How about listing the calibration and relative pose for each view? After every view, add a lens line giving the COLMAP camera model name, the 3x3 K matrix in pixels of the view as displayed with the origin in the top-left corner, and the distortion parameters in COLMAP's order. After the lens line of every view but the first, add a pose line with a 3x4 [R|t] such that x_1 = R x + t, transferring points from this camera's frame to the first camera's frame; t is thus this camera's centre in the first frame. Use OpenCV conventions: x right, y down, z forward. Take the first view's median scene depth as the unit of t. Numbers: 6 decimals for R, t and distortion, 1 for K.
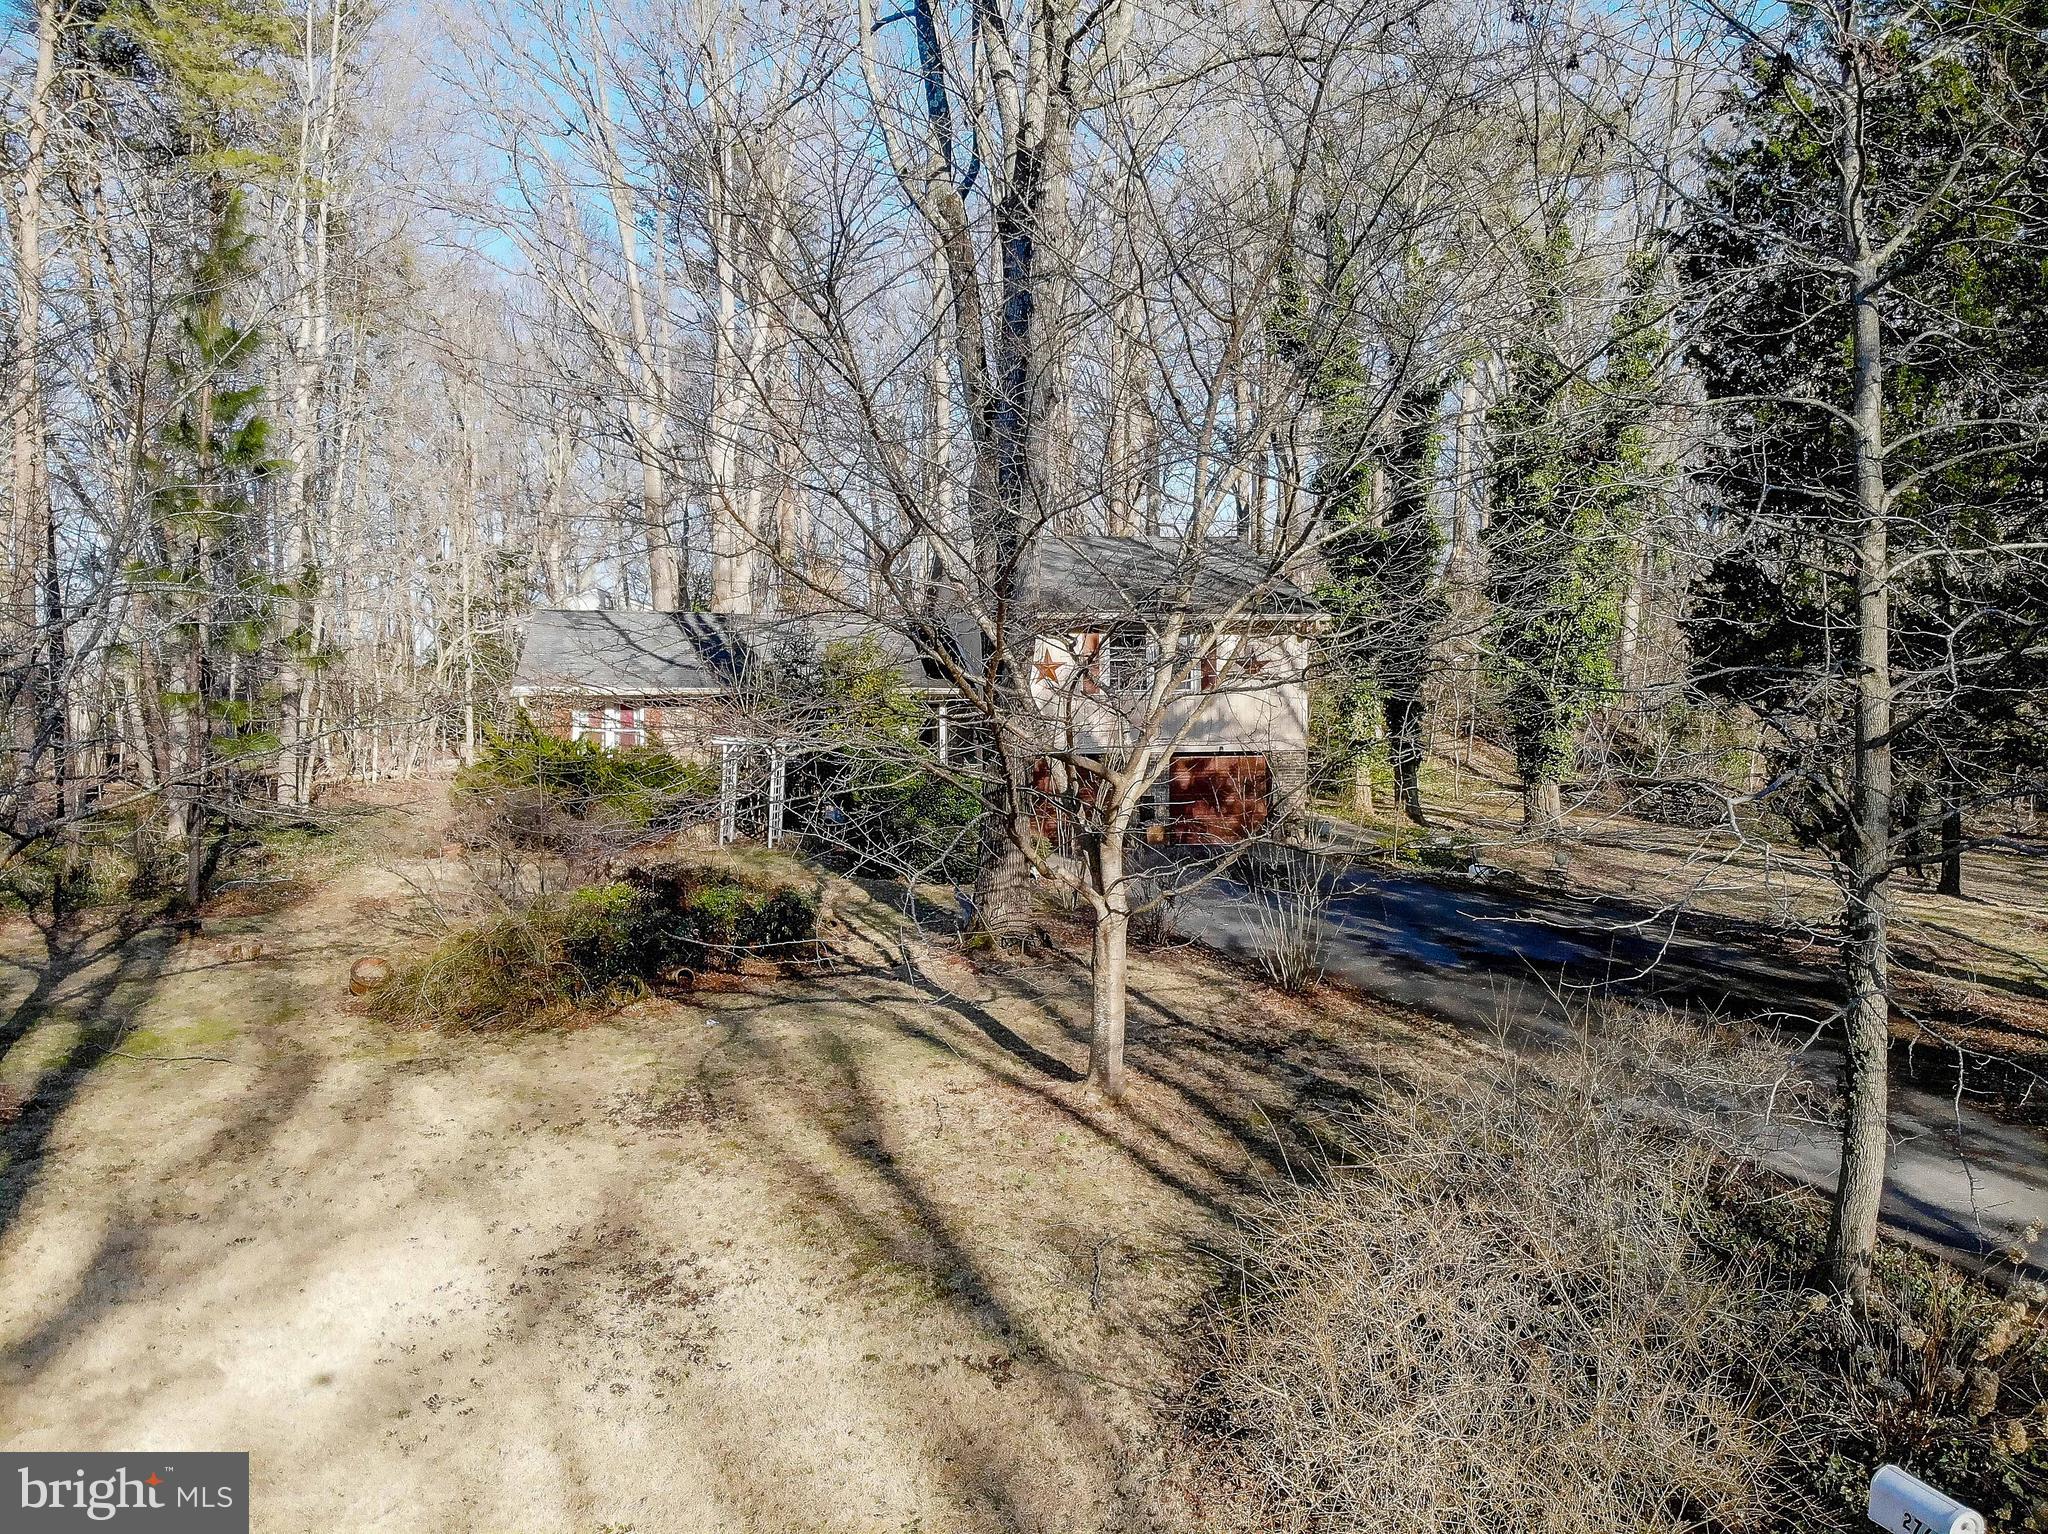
lens RADIAL K [[1441.8, 0, 1026.9], [0, 1441.8, 782.6], [0, 0, 1]] dist [0.062645, -0.170631]
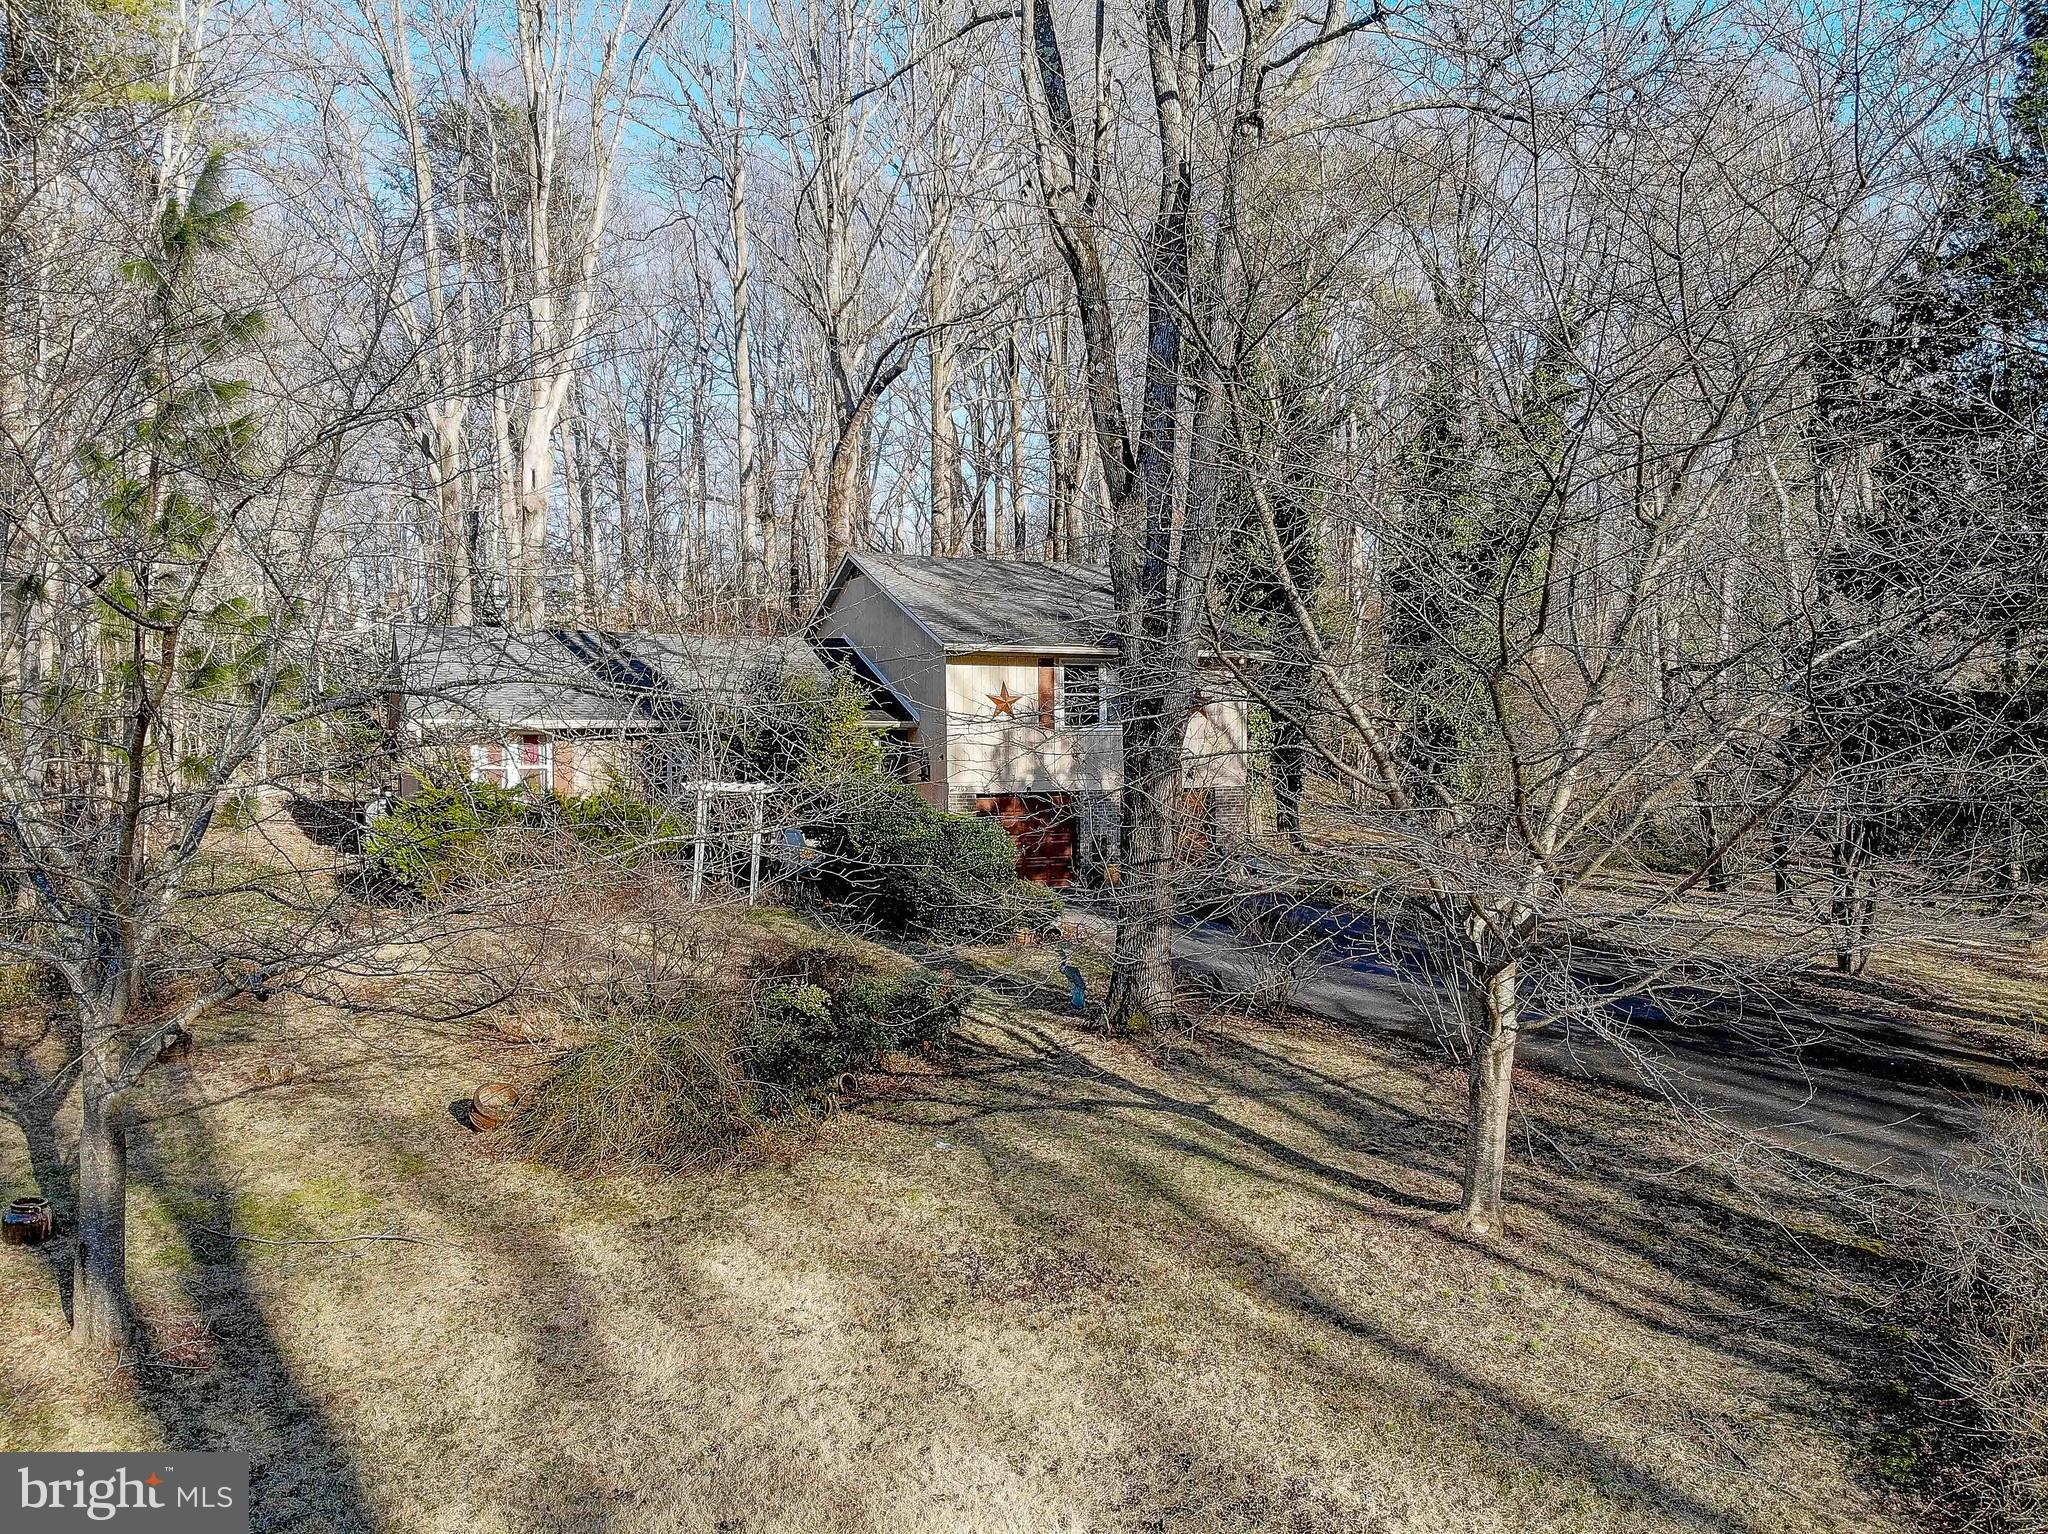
lens RADIAL K [[1441.8, 0, 1026.9], [0, 1441.8, 782.6], [0, 0, 1]] dist [0.062645, -0.170631]
pose [[0.976805, -0.004743, 0.214077, -0.289632], [0.004140, 0.999986, 0.003265, -0.047414], [-0.214090, -0.002303, 0.976811, 0.102991]]
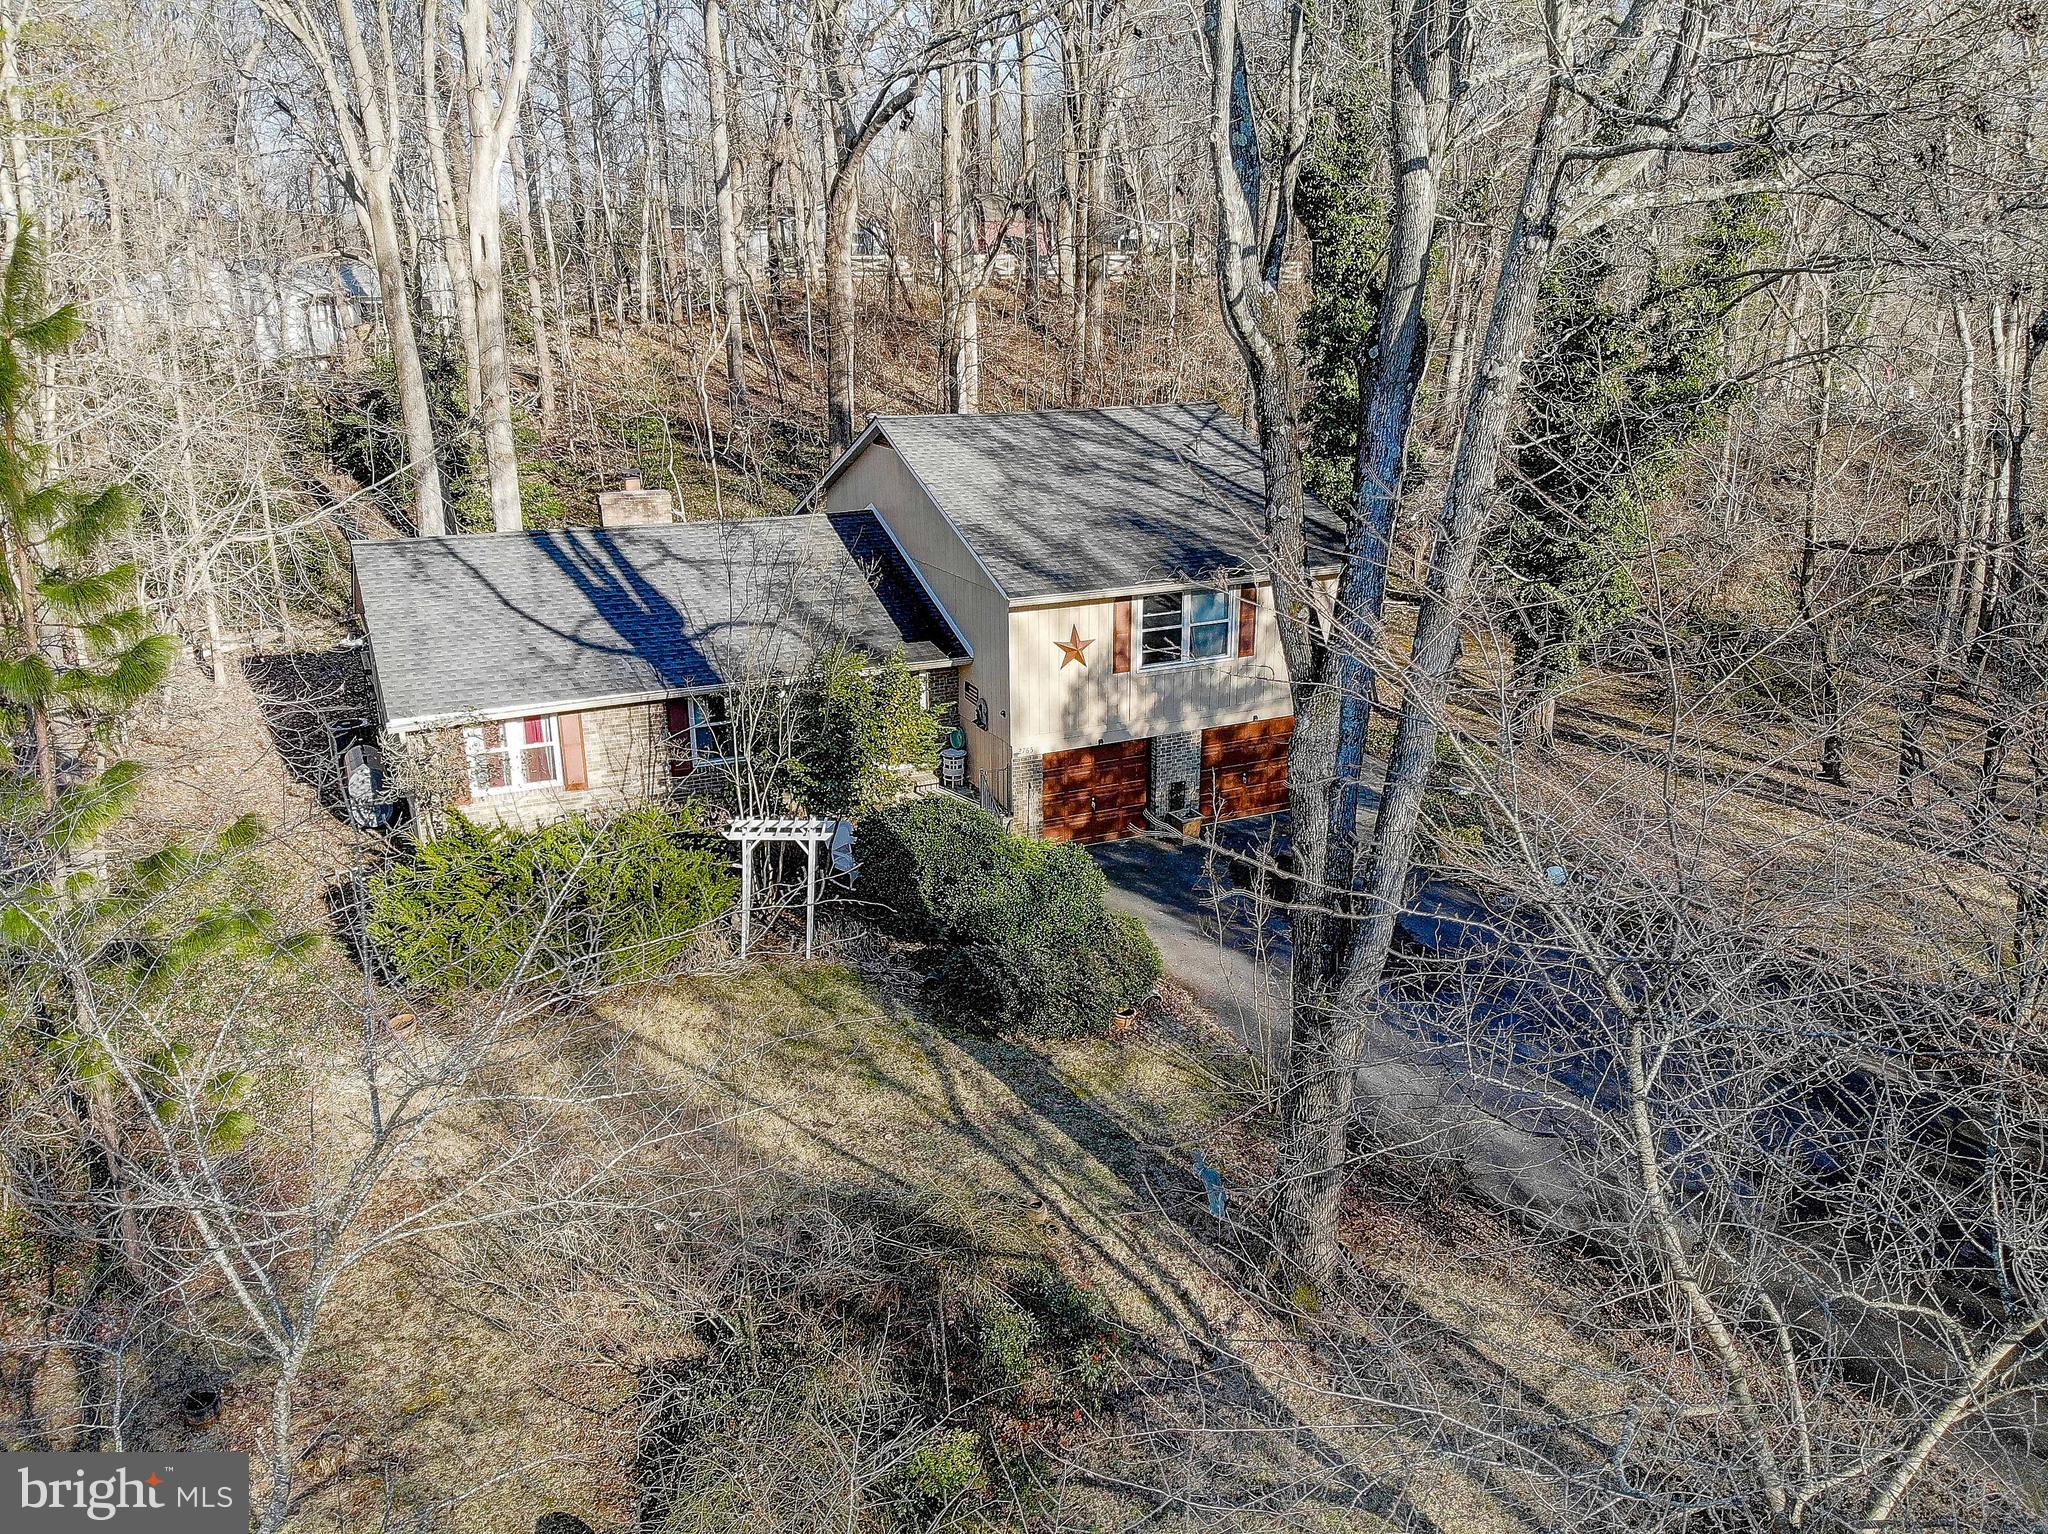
lens RADIAL K [[1441.8, 0, 1026.9], [0, 1441.8, 782.6], [0, 0, 1]] dist [0.062645, -0.170631]
pose [[0.973520, -0.075187, 0.215883, -0.323813], [0.012540, 0.960506, 0.277976, -0.398278], [-0.228257, -0.267908, 0.936015, 0.357082]]
